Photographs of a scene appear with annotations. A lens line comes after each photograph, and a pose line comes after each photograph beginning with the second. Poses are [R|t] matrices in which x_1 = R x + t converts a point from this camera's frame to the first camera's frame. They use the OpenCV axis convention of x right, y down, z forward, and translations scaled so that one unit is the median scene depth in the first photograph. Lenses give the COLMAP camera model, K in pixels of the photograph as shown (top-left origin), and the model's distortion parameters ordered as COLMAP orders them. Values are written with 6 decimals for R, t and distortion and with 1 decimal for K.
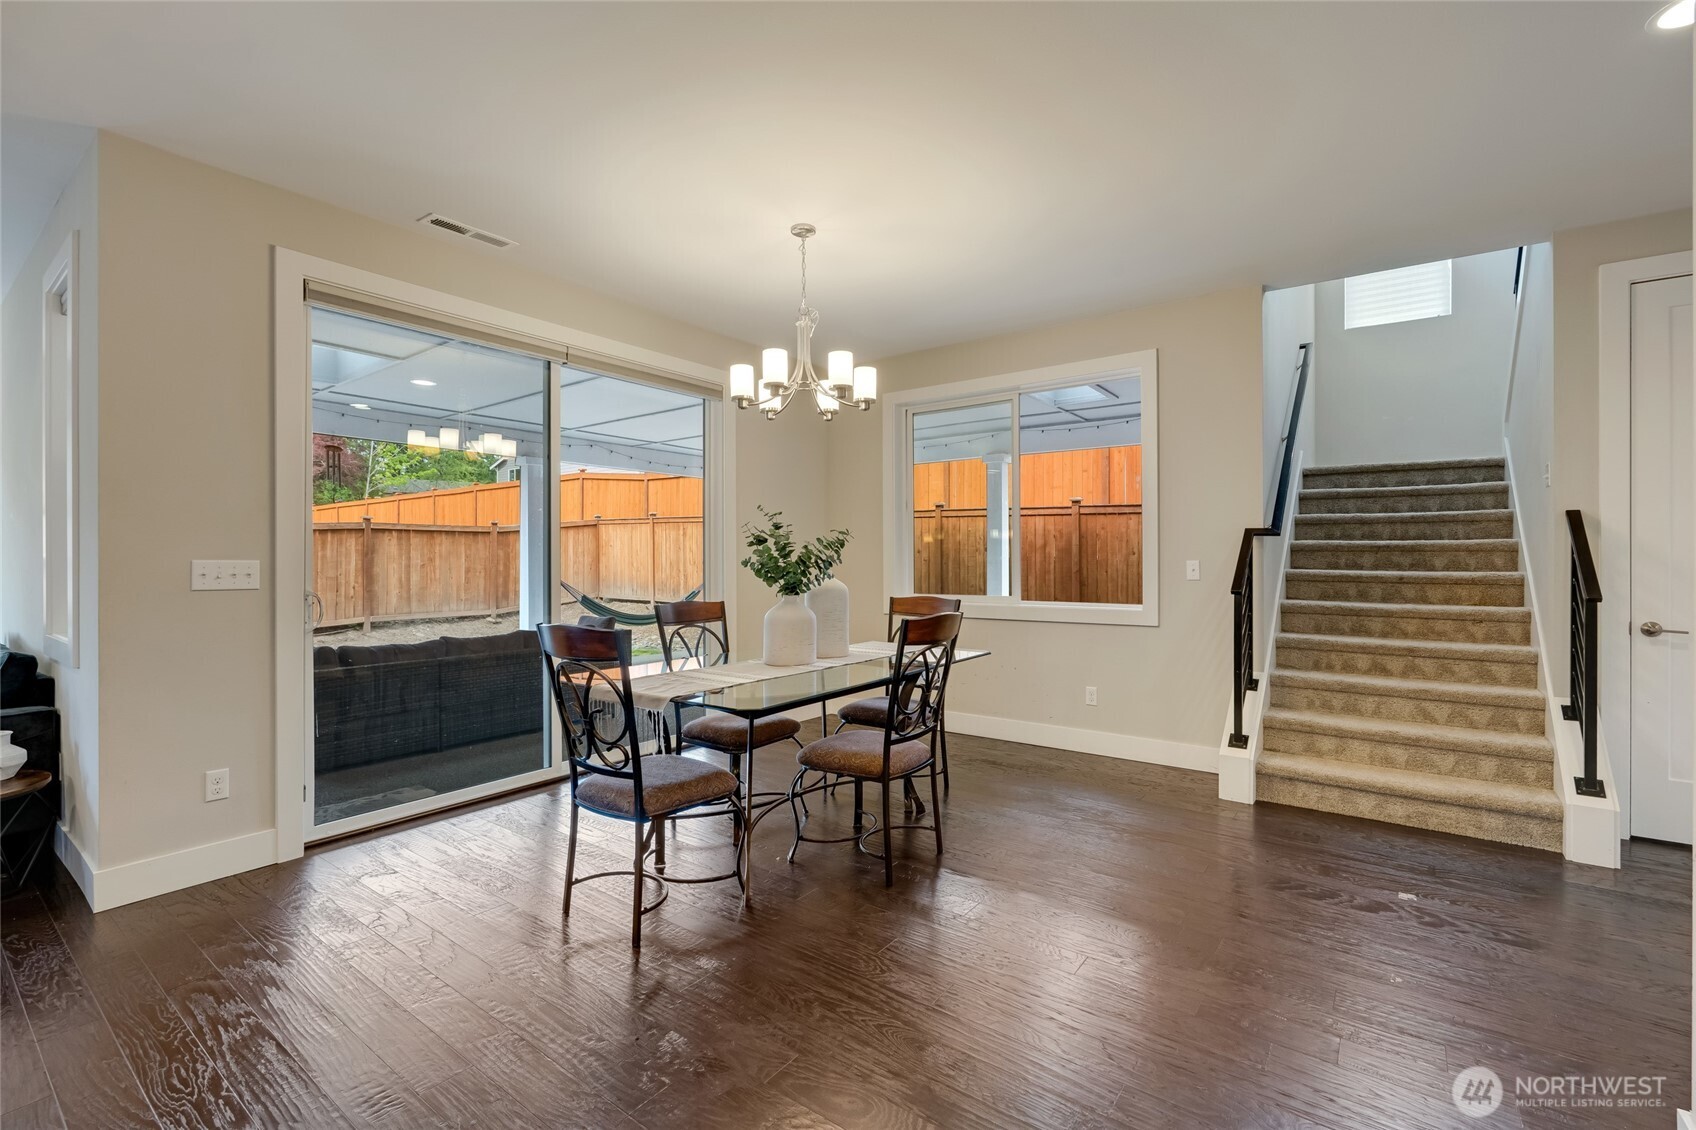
lens RADIAL K [[738.9, 0, 848.4], [0, 738.9, 558.0], [0, 0, 1]] dist [-0.002923, -0.000137]
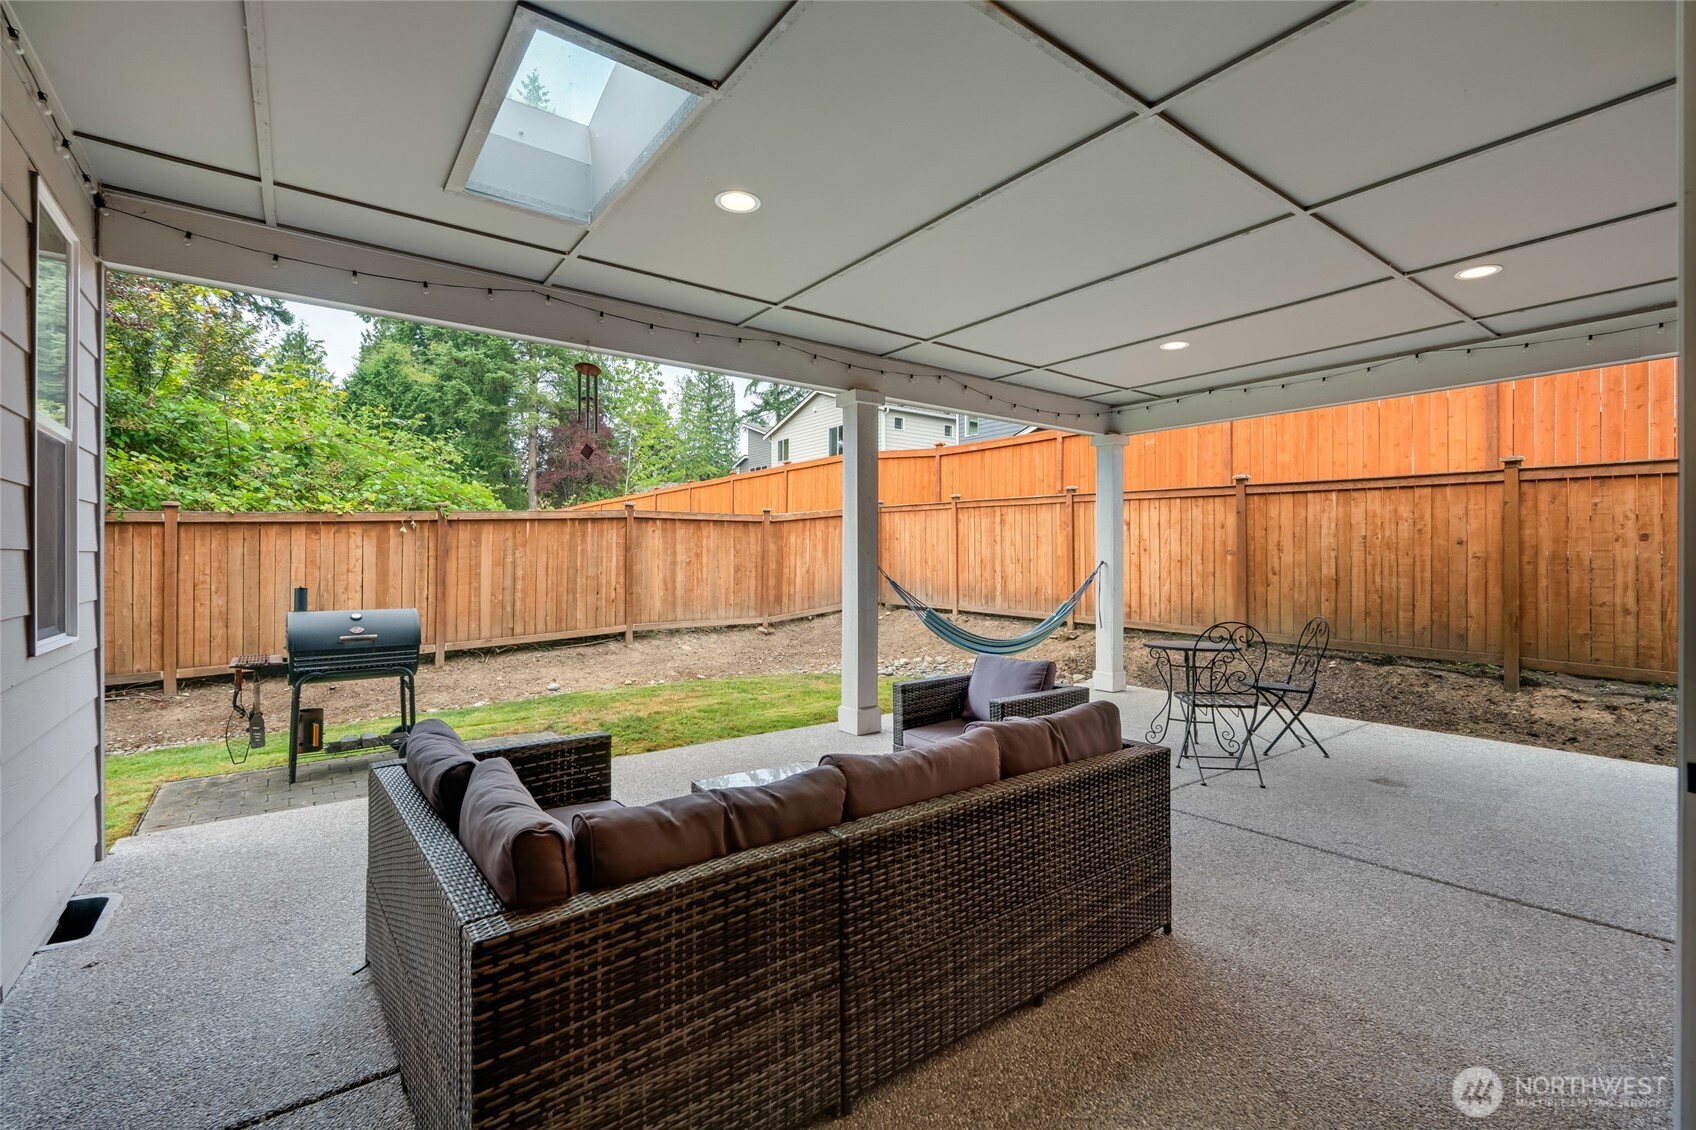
lens RADIAL K [[738.9, 0, 850.4], [0, 738.9, 556.9], [0, 0, 1]] dist [-0.002923, -0.000137]
pose [[0.960679, 0.001463, -0.277657, -0.172835], [-0.001652, 0.999999, -0.000445, 0.003728], [0.277656, 0.000886, 0.960680, 0.256413]]
